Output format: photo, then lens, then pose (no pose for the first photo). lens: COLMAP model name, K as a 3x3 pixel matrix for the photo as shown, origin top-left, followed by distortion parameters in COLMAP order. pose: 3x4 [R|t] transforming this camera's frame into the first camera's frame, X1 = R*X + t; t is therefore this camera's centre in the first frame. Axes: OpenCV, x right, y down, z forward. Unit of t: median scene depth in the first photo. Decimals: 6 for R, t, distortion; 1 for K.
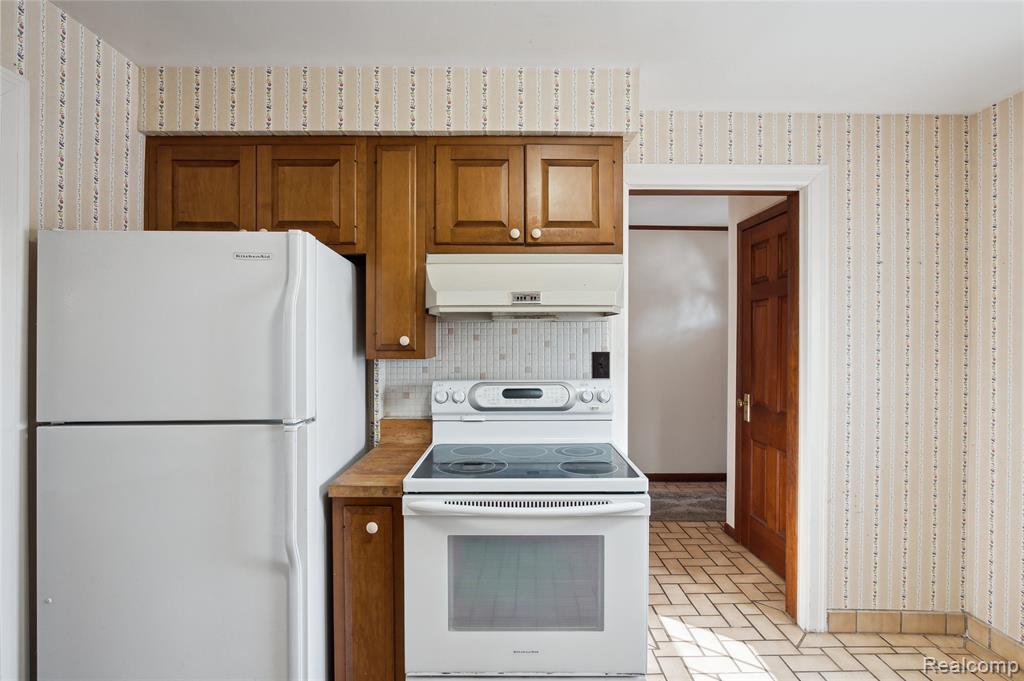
lens RADIAL K [[500.5, 0, 509.7], [0, 500.5, 336.1], [0, 0, 1]] dist [-0.015859, 0.001255]
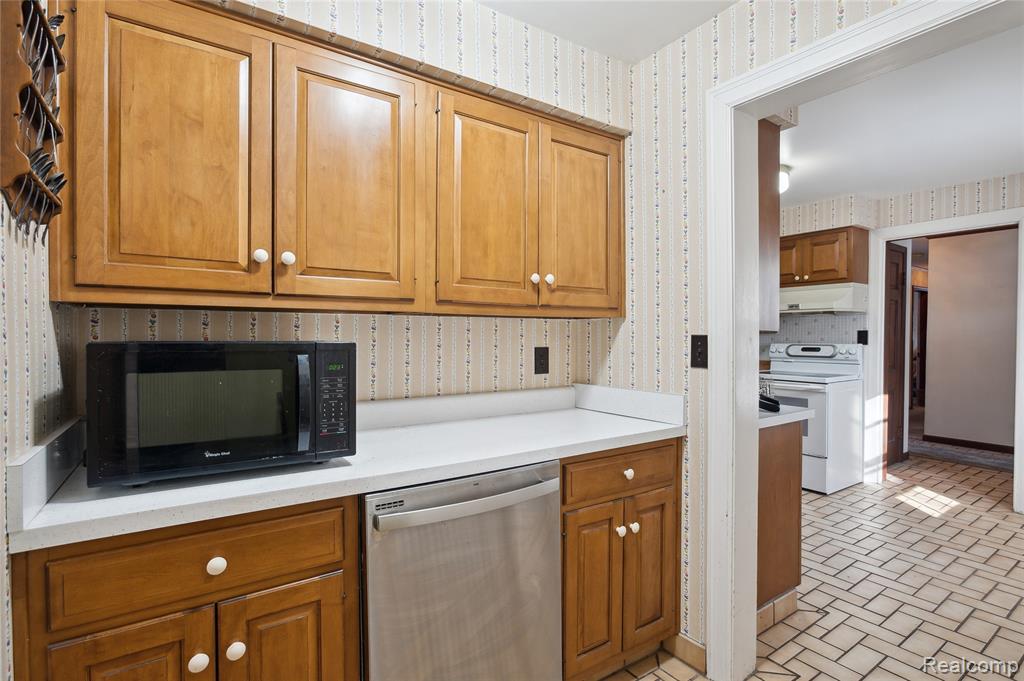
lens RADIAL K [[500.5, 0, 509.7], [0, 500.5, 336.1], [0, 0, 1]] dist [-0.015859, 0.001255]
pose [[0.554656, -0.000588, -0.832079, 1.090927], [0.001402, 0.999999, 0.000228, 0.054804], [0.832078, -0.001293, 0.554656, -1.268670]]
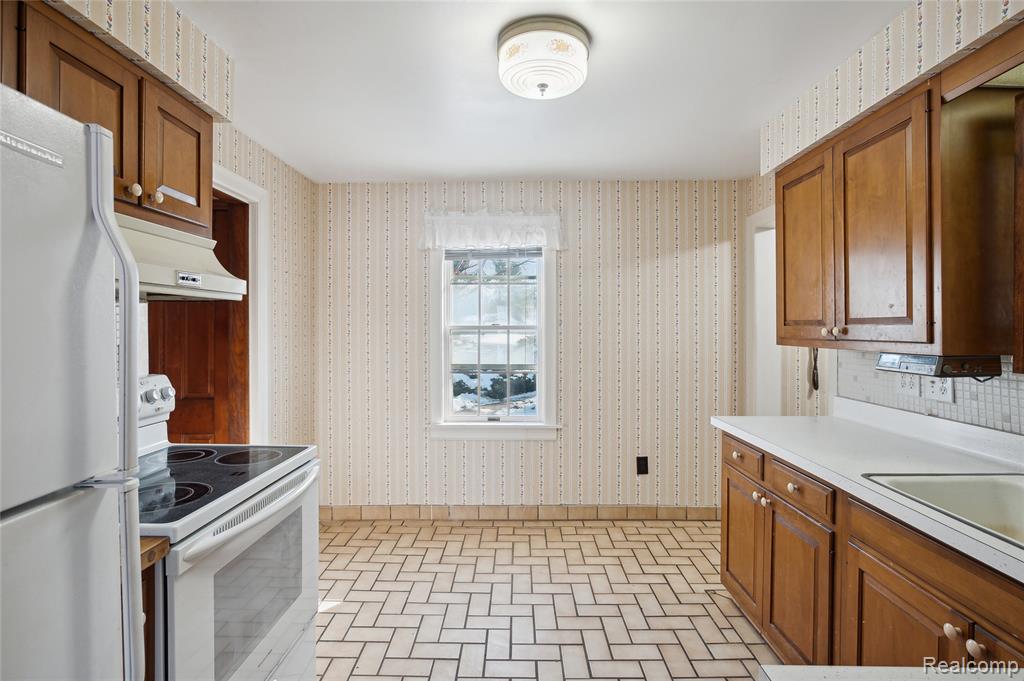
lens RADIAL K [[500.5, 0, 509.7], [0, 500.5, 336.1], [0, 0, 1]] dist [-0.015859, 0.001255]
pose [[0.029375, -0.017695, 0.999412, -0.658536], [0.001309, 0.999843, 0.017664, 0.004398], [-0.999568, 0.000789, 0.029394, 0.369125]]
